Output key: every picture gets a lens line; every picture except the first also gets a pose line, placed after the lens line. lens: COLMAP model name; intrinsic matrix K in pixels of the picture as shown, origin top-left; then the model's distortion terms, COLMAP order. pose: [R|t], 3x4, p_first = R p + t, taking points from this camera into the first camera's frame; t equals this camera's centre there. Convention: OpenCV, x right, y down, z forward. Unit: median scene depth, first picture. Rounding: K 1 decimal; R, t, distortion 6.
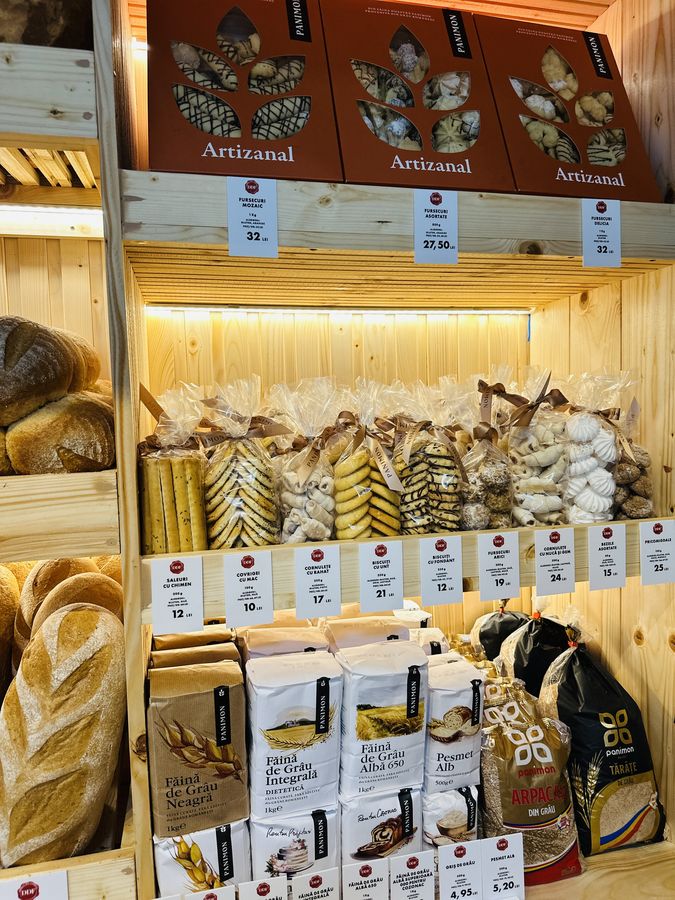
lens RADIAL K [[651.3, 0, 340.0], [0, 651.3, 450.0], [0, 0, 1]] dist [0.004559, -0.016077]
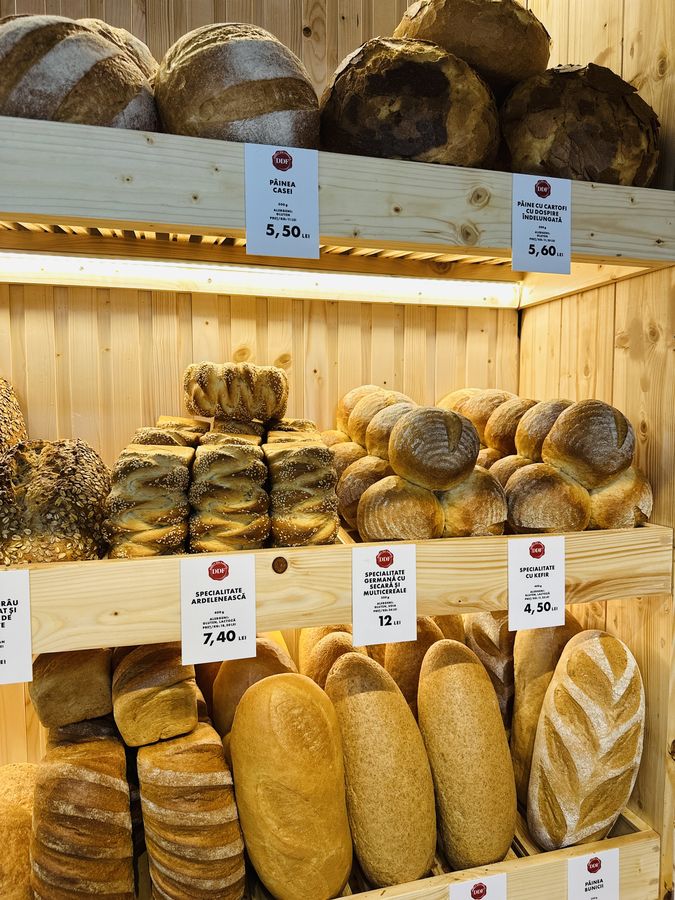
lens RADIAL K [[651.3, 0, 335.1], [0, 651.3, 450.5], [0, 0, 1]] dist [0.004559, -0.016077]
pose [[0.999235, 0.024607, 0.030394, -1.025511], [-0.024827, 0.999668, 0.006886, -0.106603], [-0.030215, -0.007635, 0.999514, -0.216862]]
